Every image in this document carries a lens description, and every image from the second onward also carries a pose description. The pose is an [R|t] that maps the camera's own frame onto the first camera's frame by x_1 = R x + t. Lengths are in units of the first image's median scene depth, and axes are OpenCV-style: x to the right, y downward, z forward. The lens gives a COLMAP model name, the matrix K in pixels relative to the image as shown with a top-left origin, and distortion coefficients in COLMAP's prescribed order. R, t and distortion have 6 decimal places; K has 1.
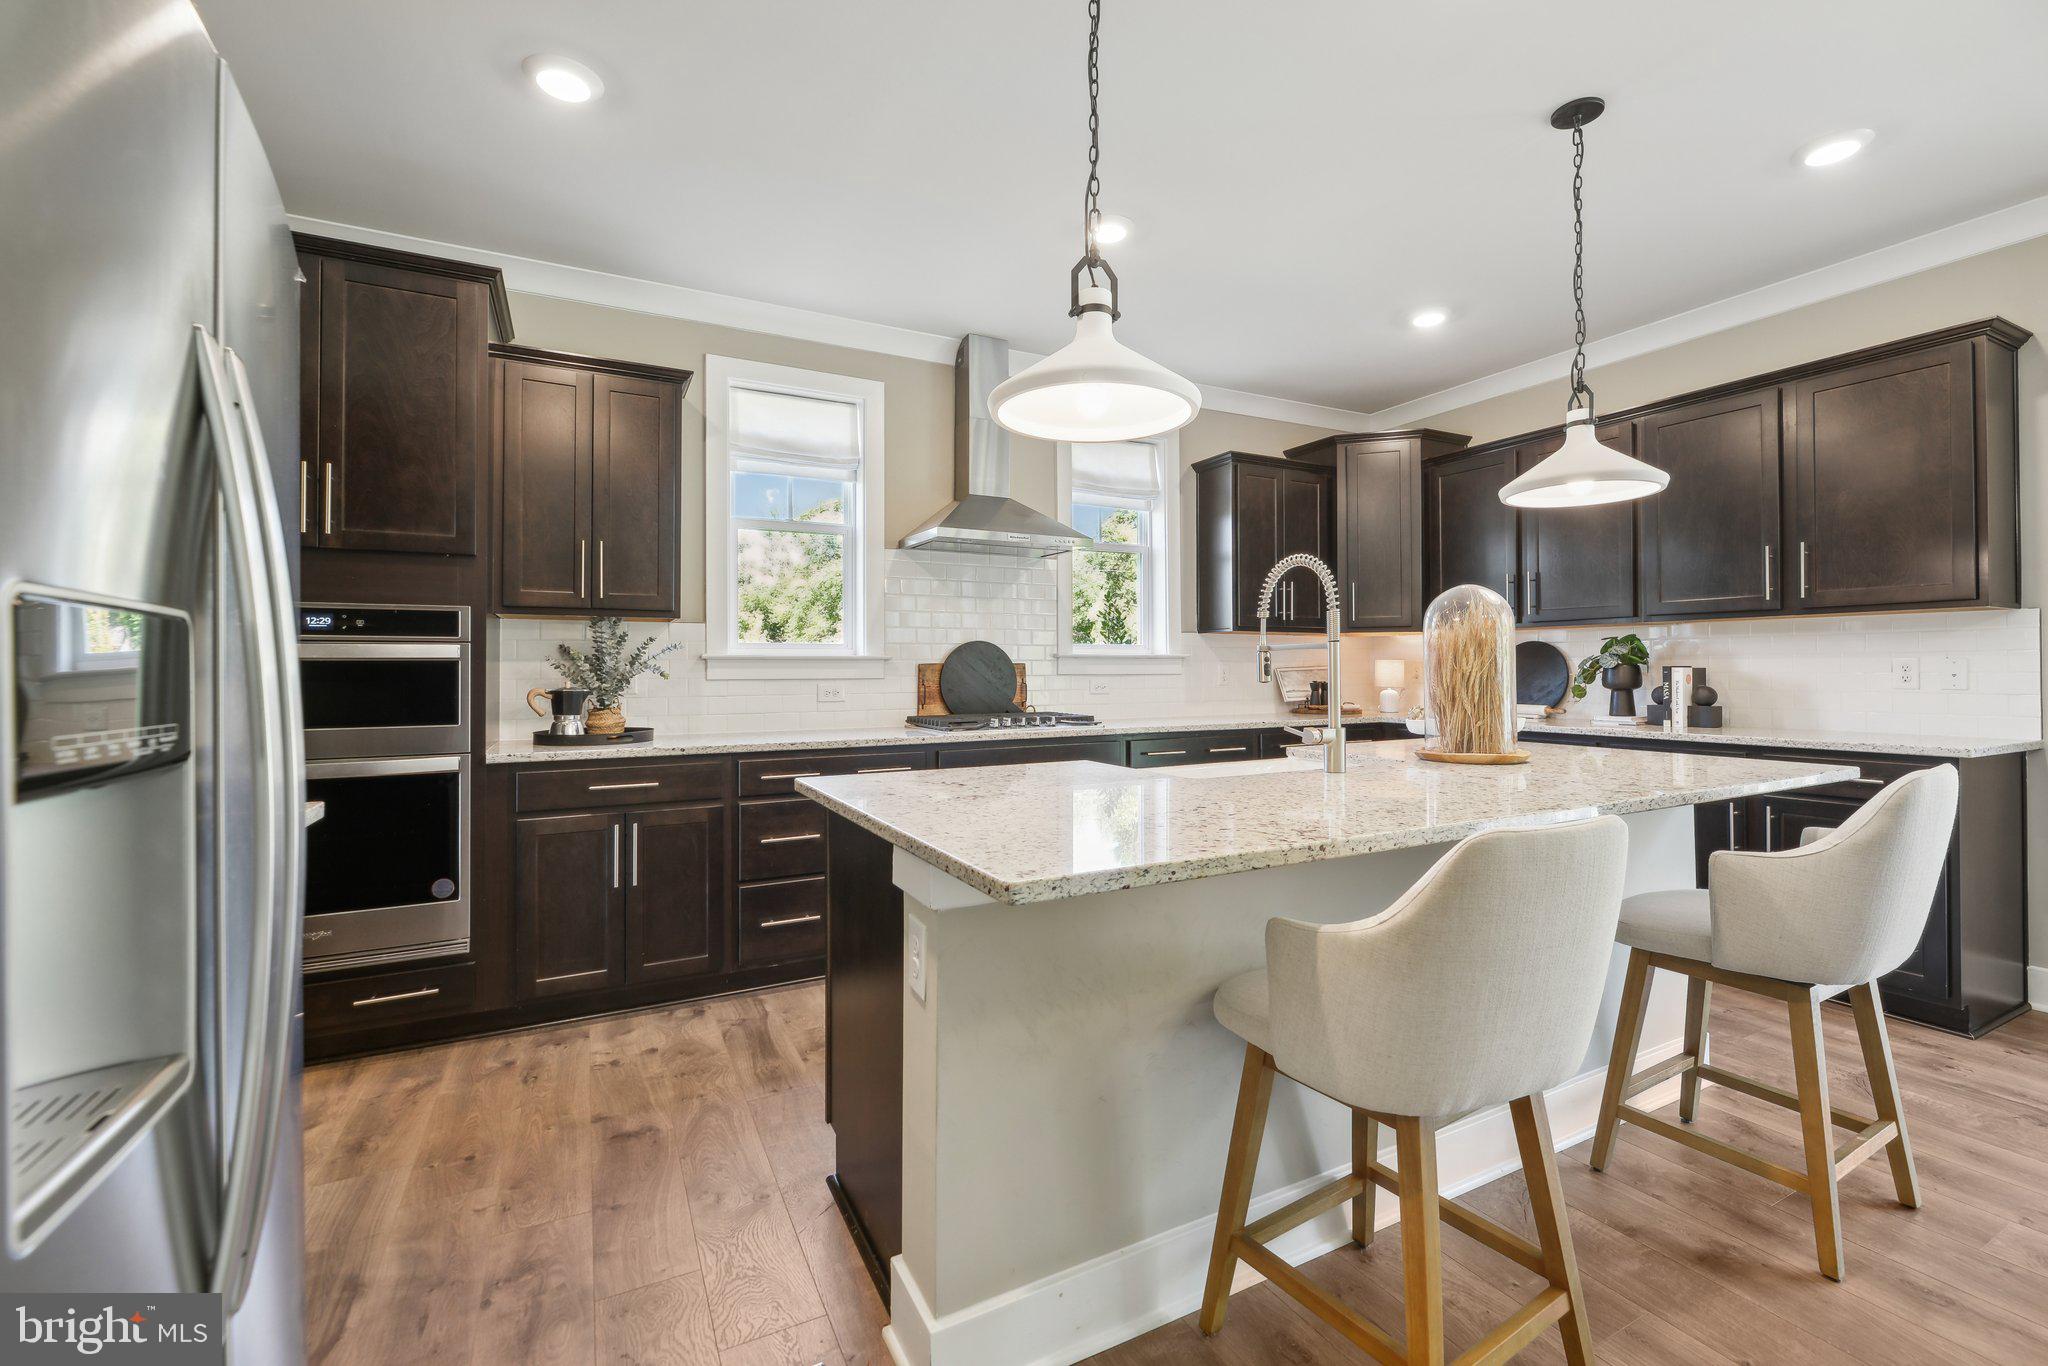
lens RADIAL K [[890.1, 0, 1042.1], [0, 890.1, 666.8], [0, 0, 1]] dist [-0.001666, -0.000399]
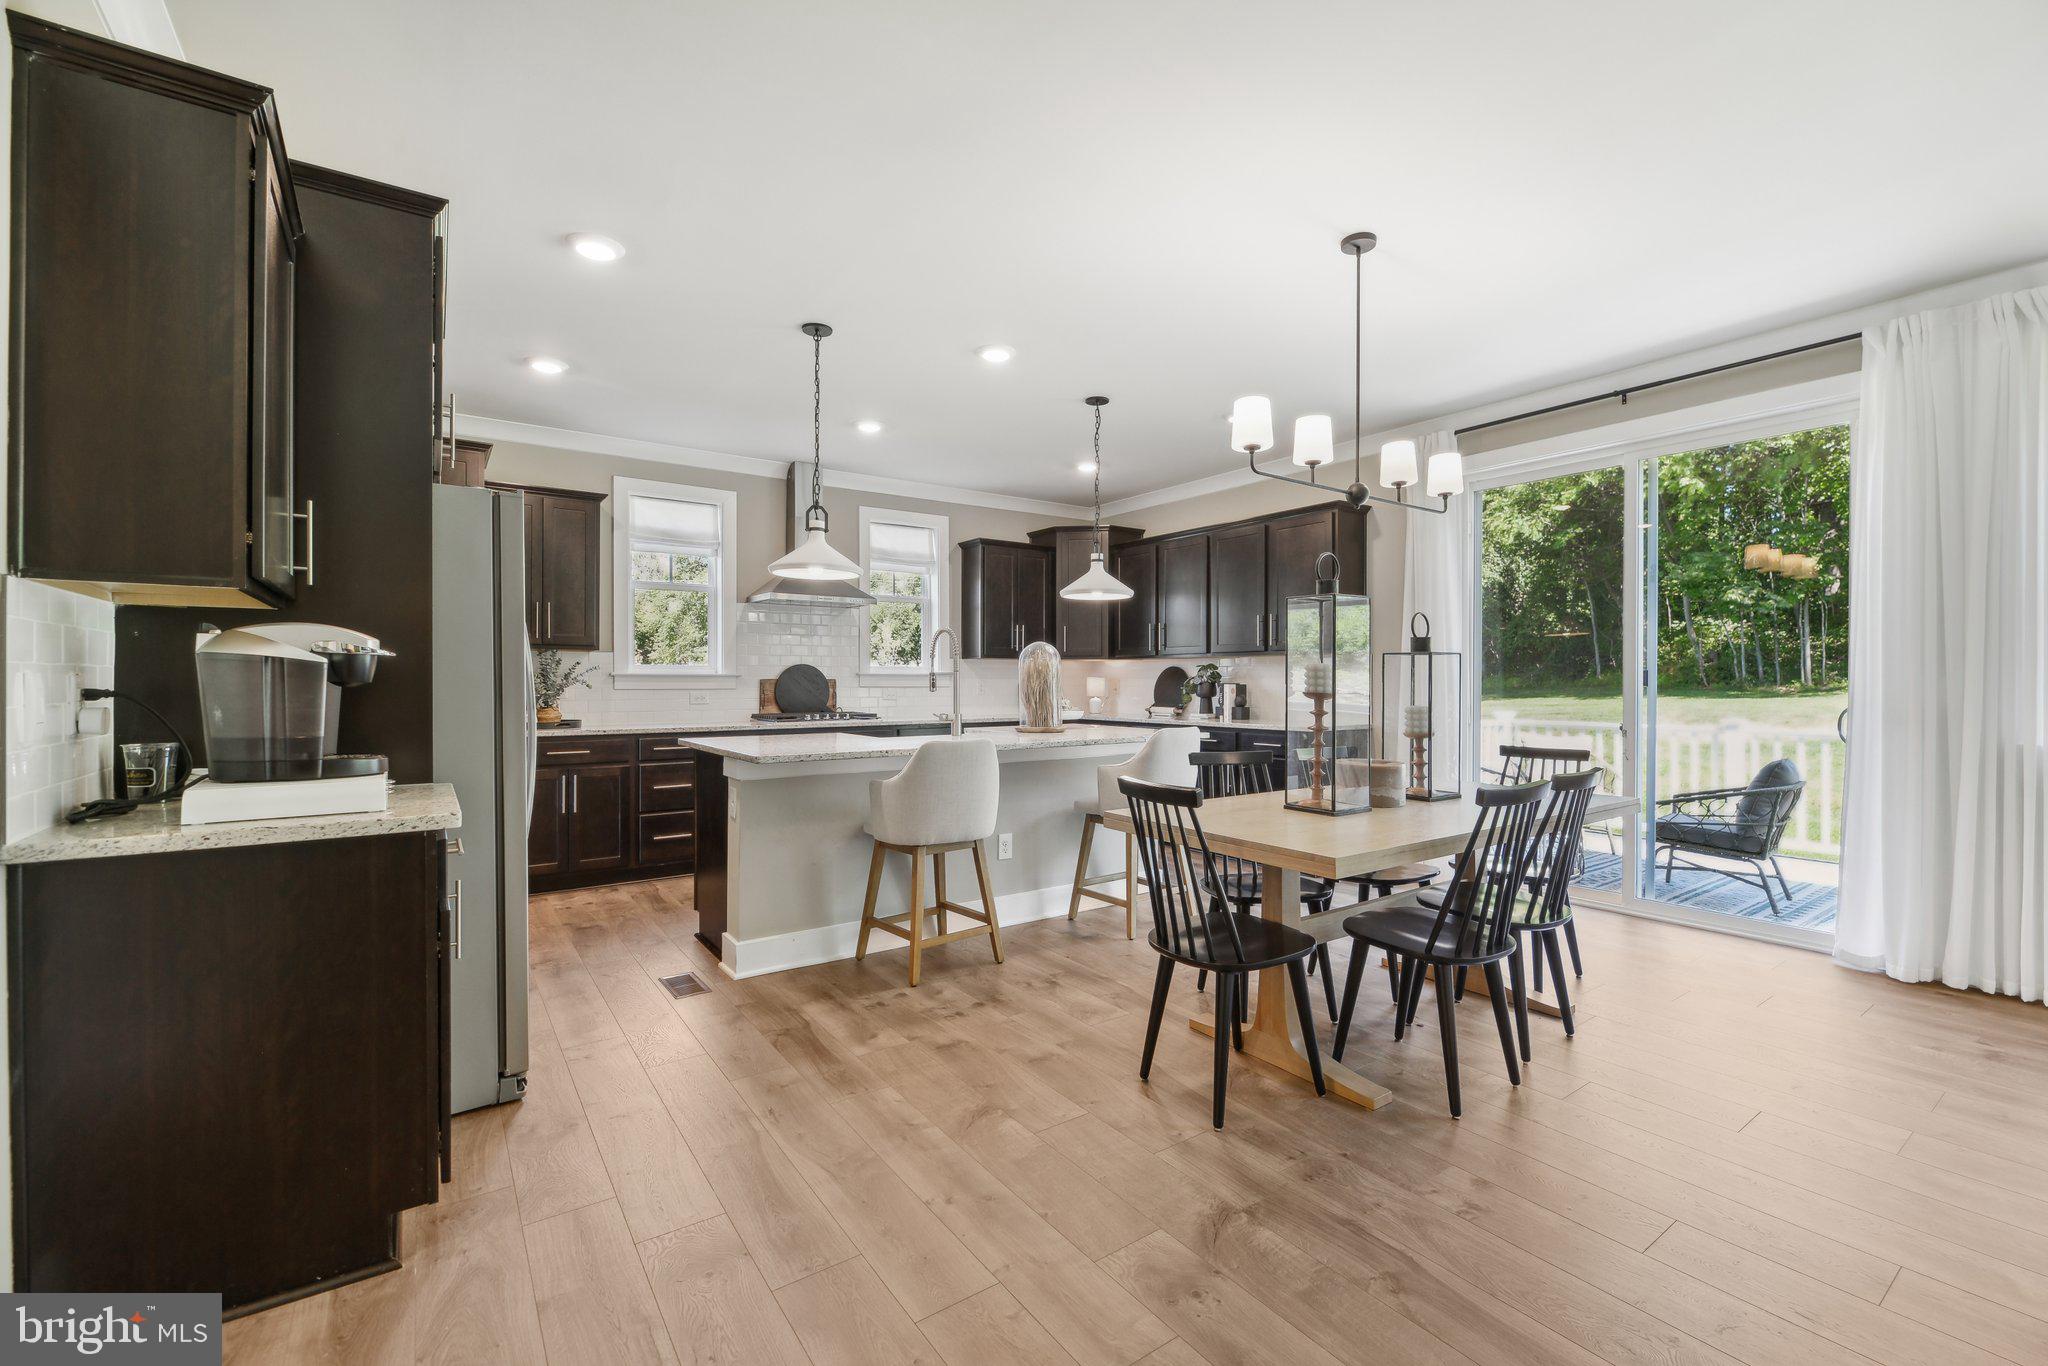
lens RADIAL K [[881.9, 0, 1047.0], [0, 881.9, 686.7], [0, 0, 1]] dist [-0.001111, -0.001425]
pose [[0.990422, 0.004156, 0.138010, 0.151253], [-0.005311, 0.999954, 0.007998, -0.005981], [-0.137970, -0.008655, 0.990399, -0.604679]]
